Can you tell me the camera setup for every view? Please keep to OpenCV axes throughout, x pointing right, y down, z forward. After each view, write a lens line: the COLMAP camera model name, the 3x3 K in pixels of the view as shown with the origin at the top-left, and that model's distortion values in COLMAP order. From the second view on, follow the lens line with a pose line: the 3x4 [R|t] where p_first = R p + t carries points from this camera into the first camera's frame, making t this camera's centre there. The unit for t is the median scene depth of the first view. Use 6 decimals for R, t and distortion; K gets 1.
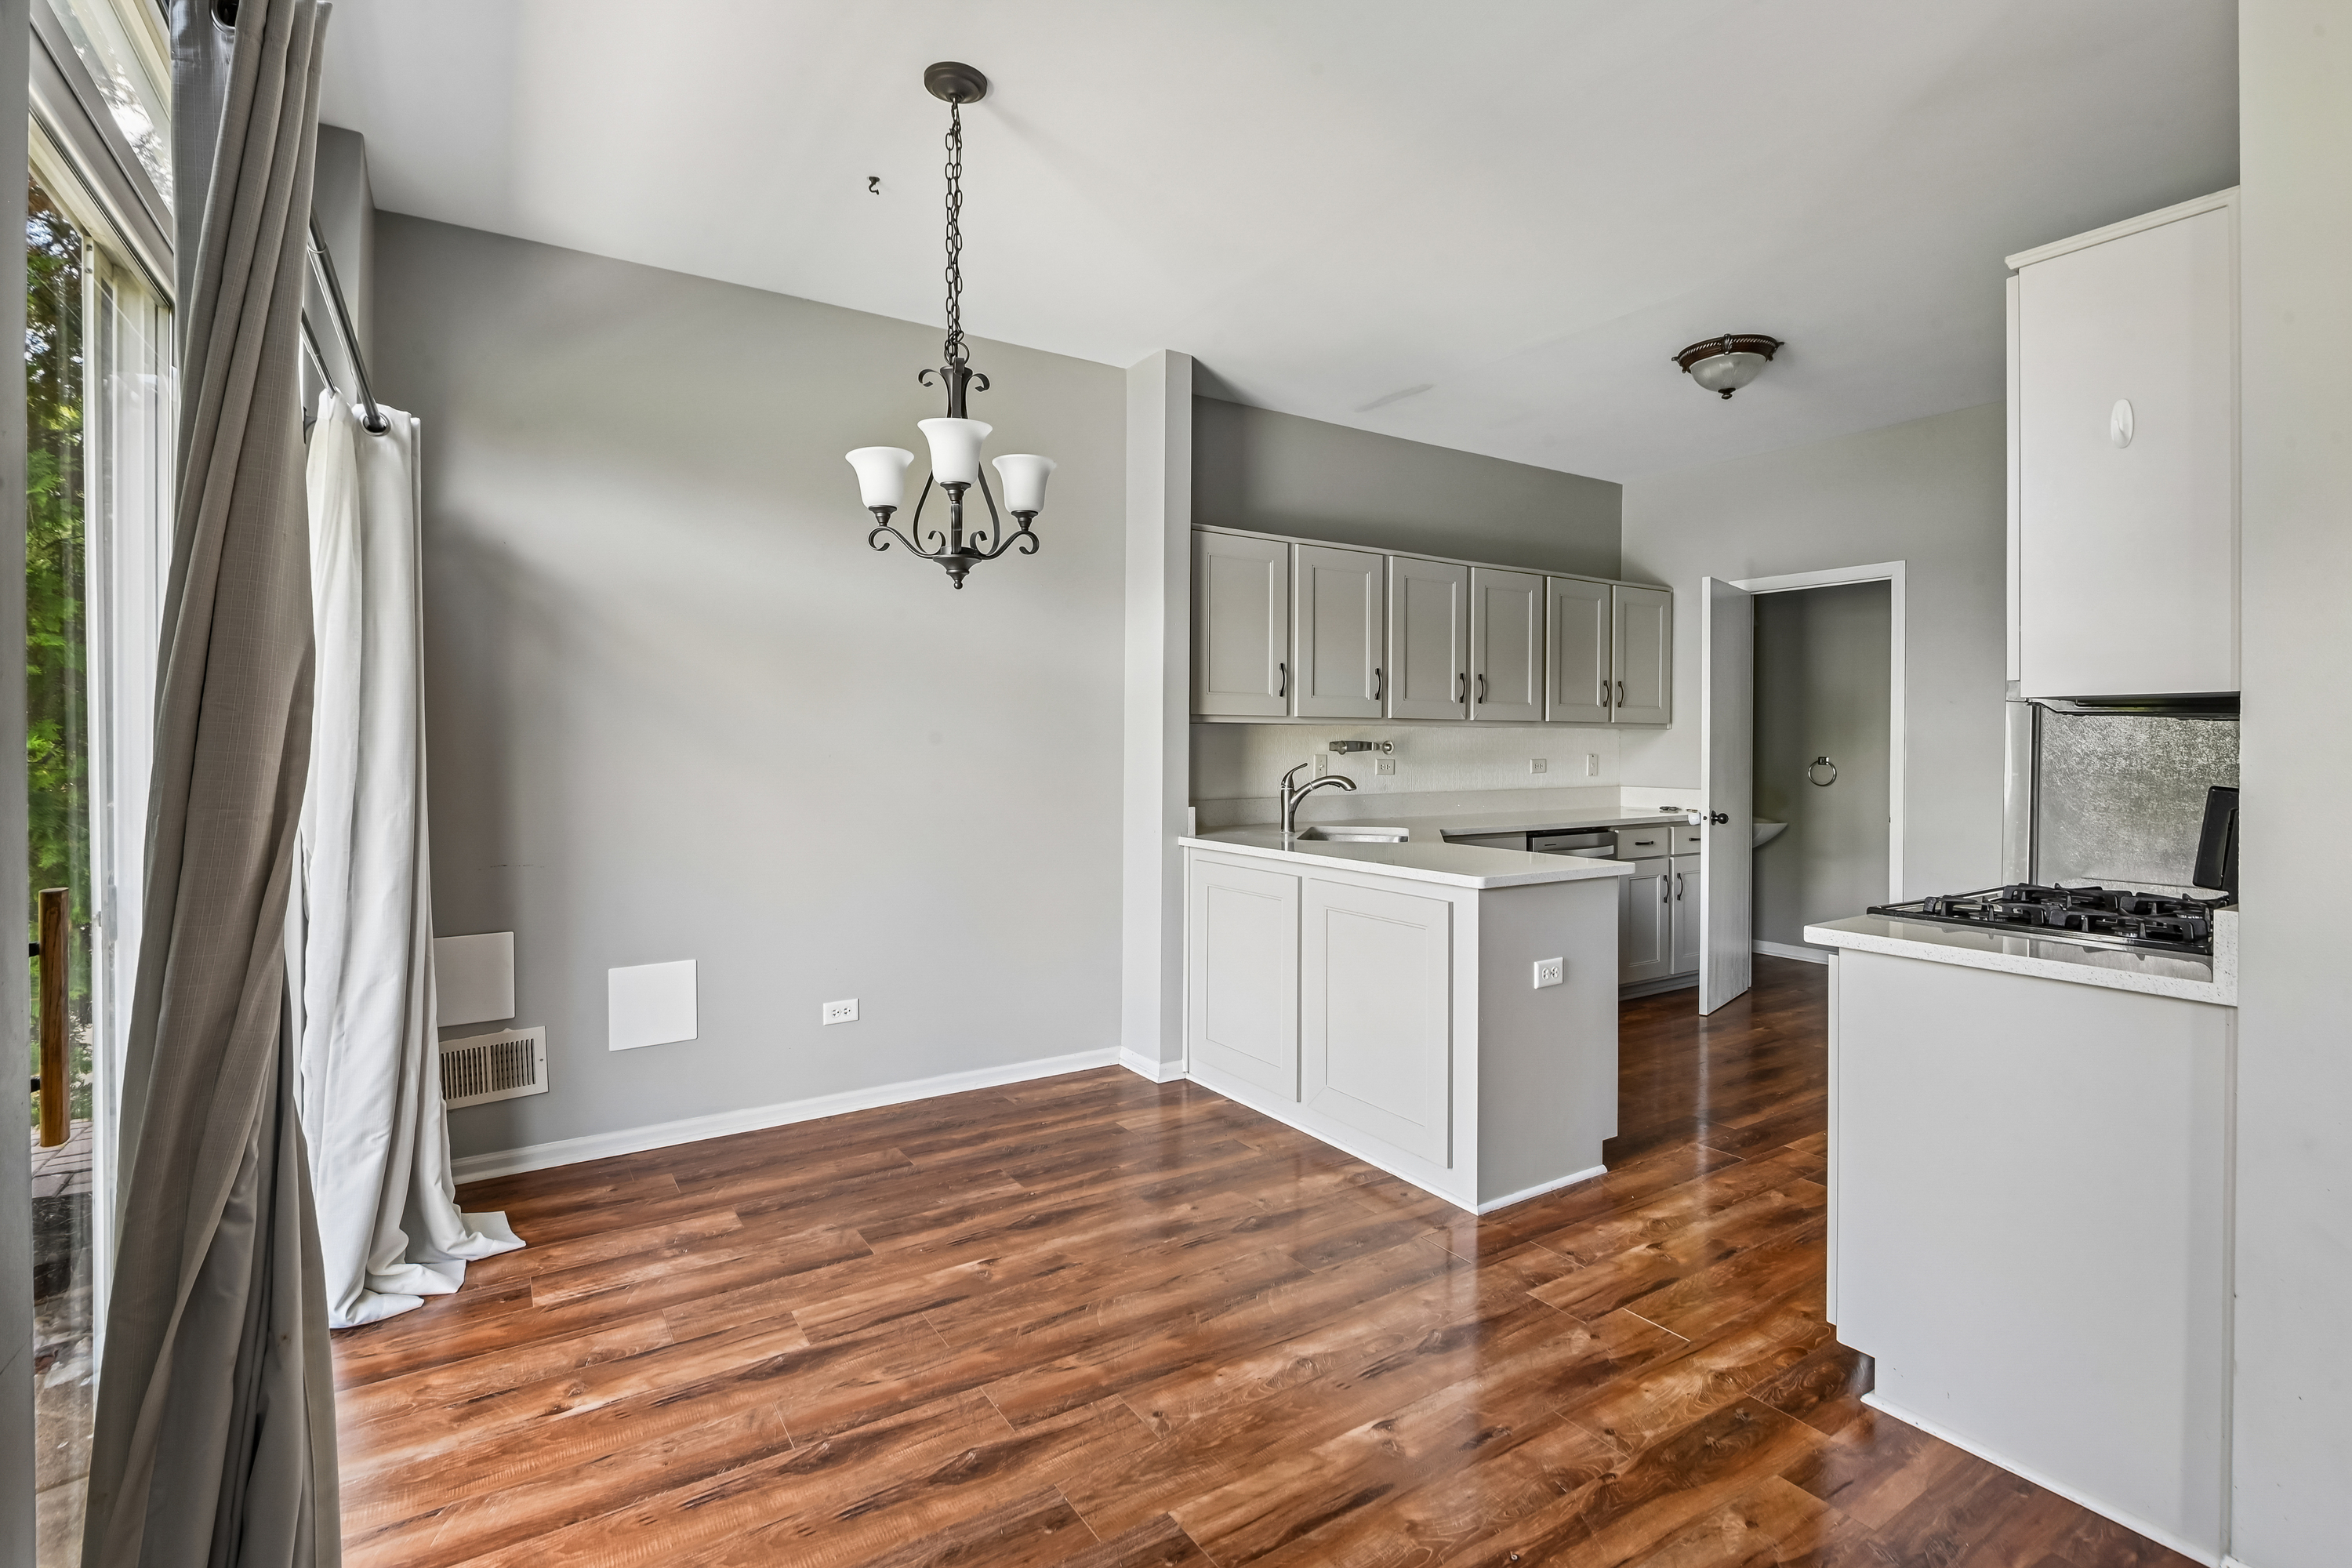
lens RADIAL K [[1094.9, 0, 1172.5], [0, 1094.9, 738.4], [0, 0, 1]] dist [-0.006013, -0.000316]
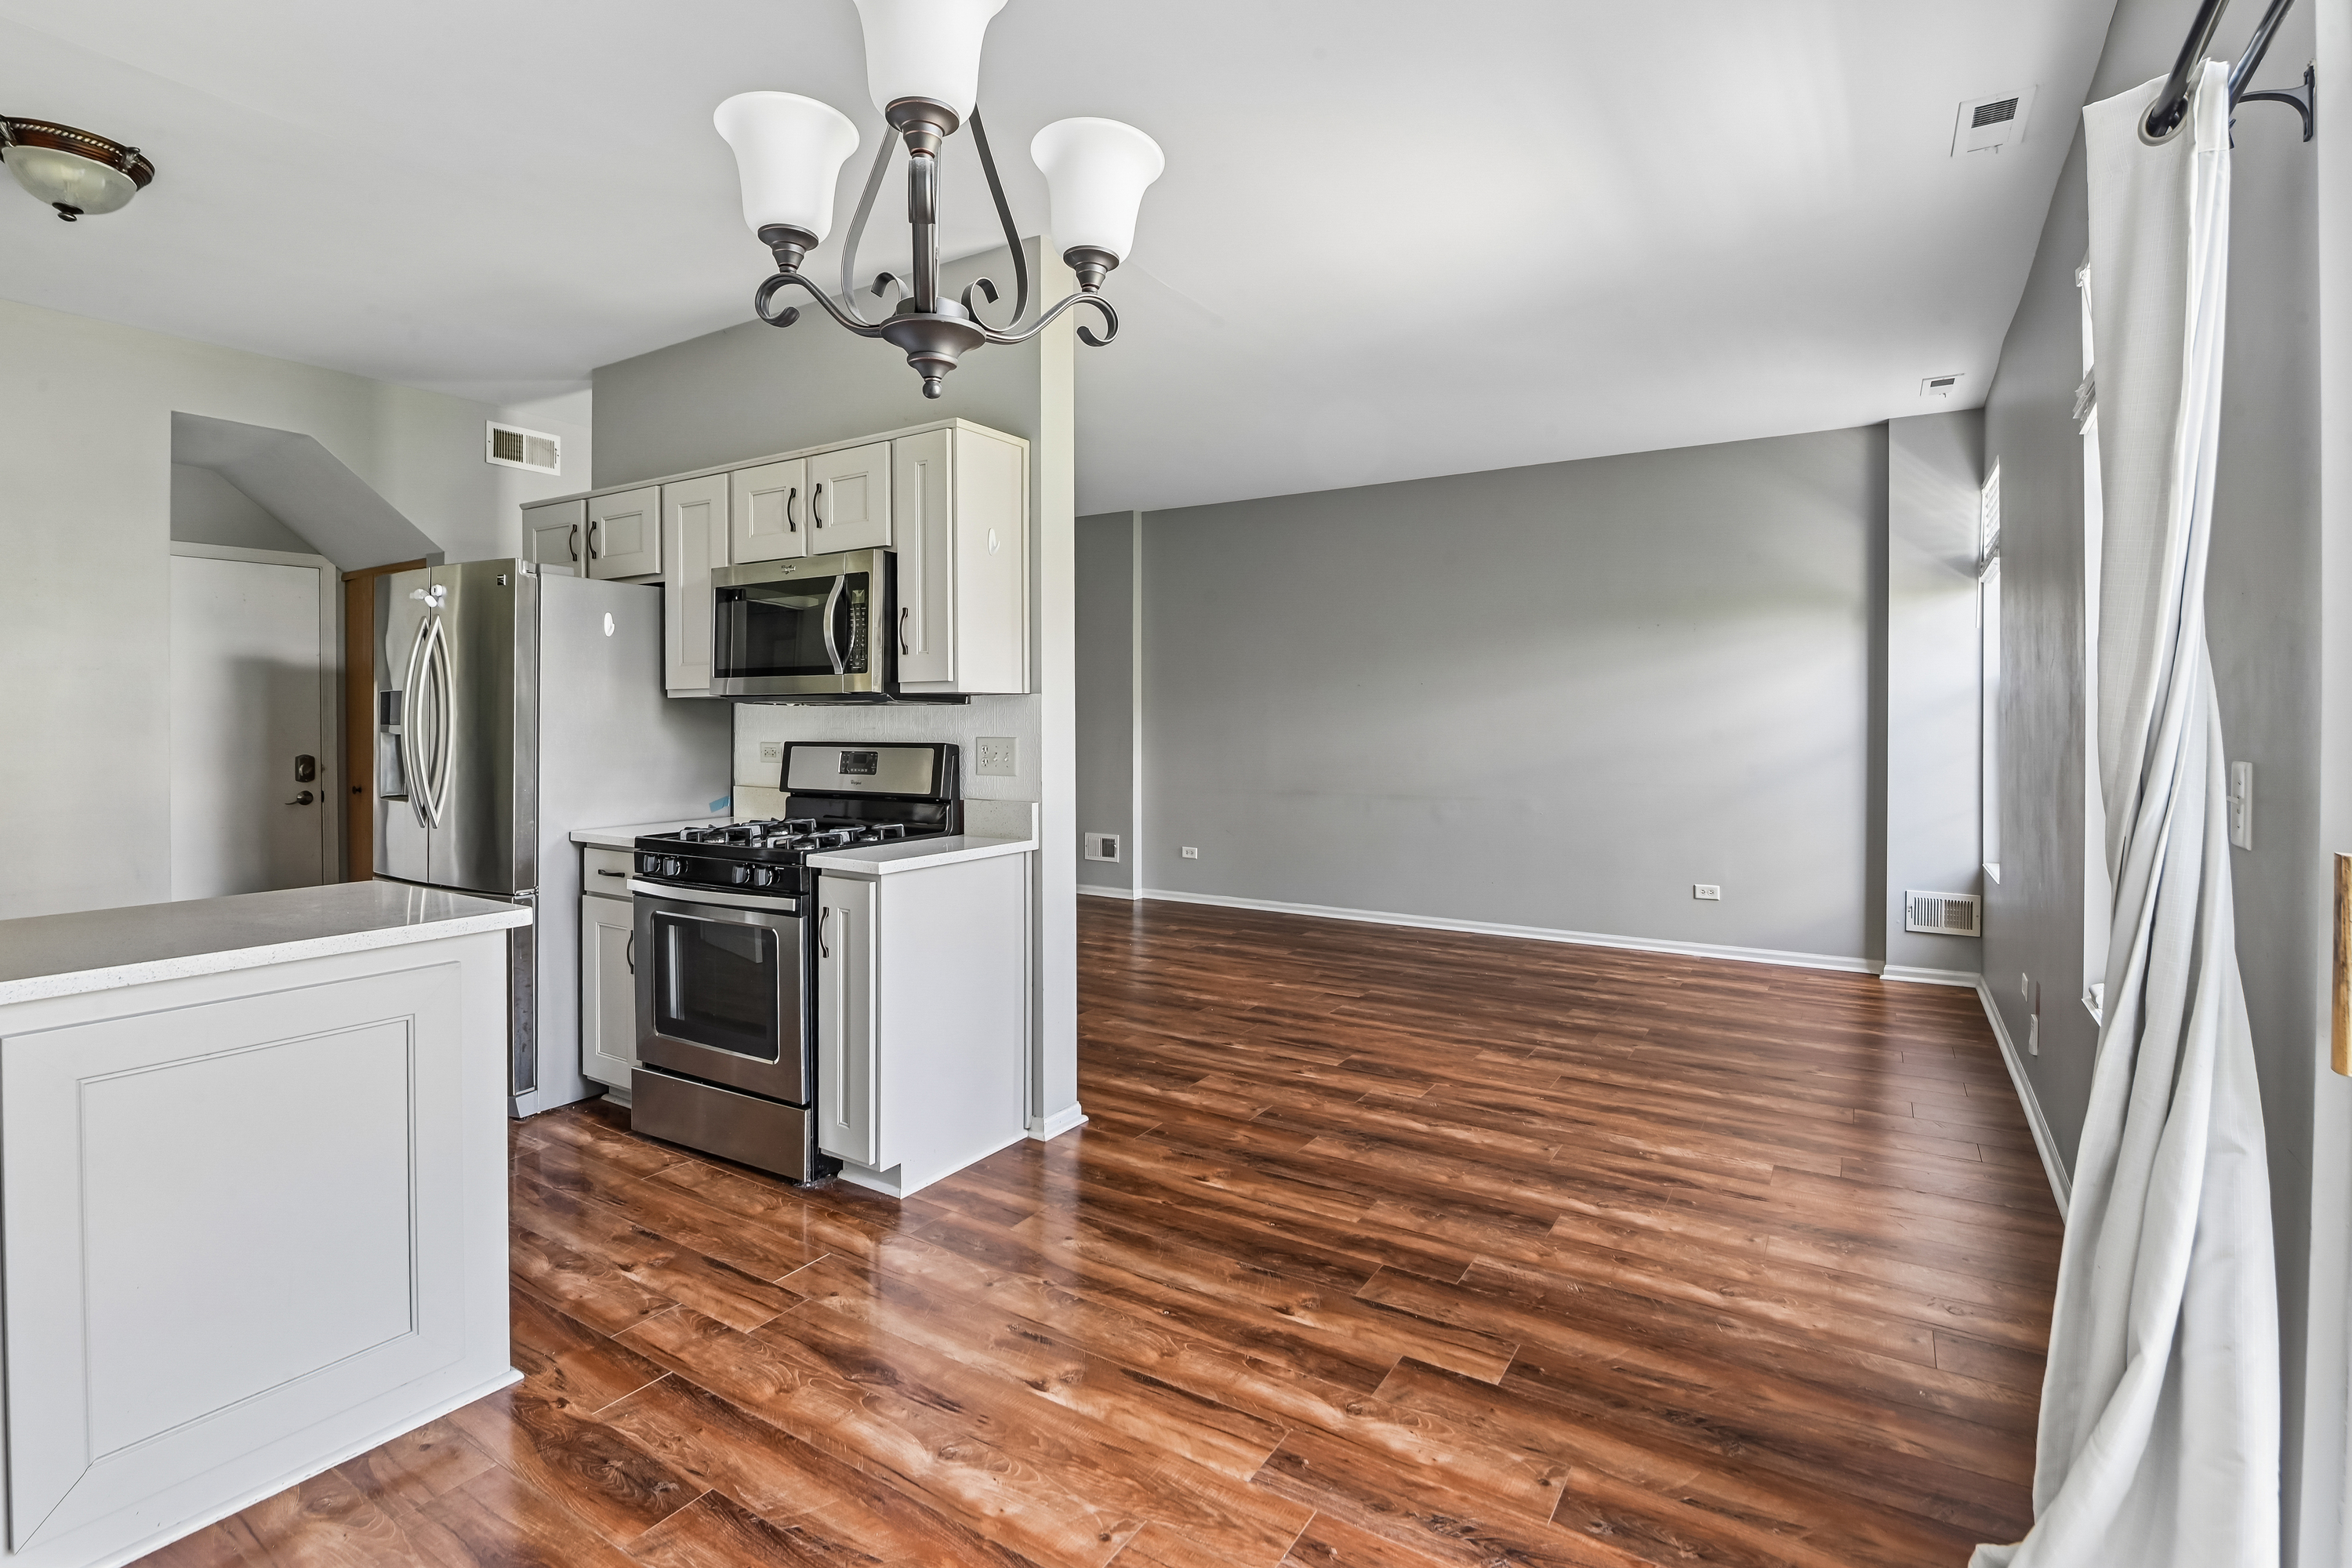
lens RADIAL K [[1119.5, 0, 1167.1], [0, 1119.5, 708.4], [0, 0, 1]] dist [-0.017738, -0.000088]
pose [[-0.408466, 0.001095, 0.912773, -0.335910], [0.001356, 0.999999, -0.000593, -0.001081], [-0.912773, 0.000995, -0.408467, 0.549664]]
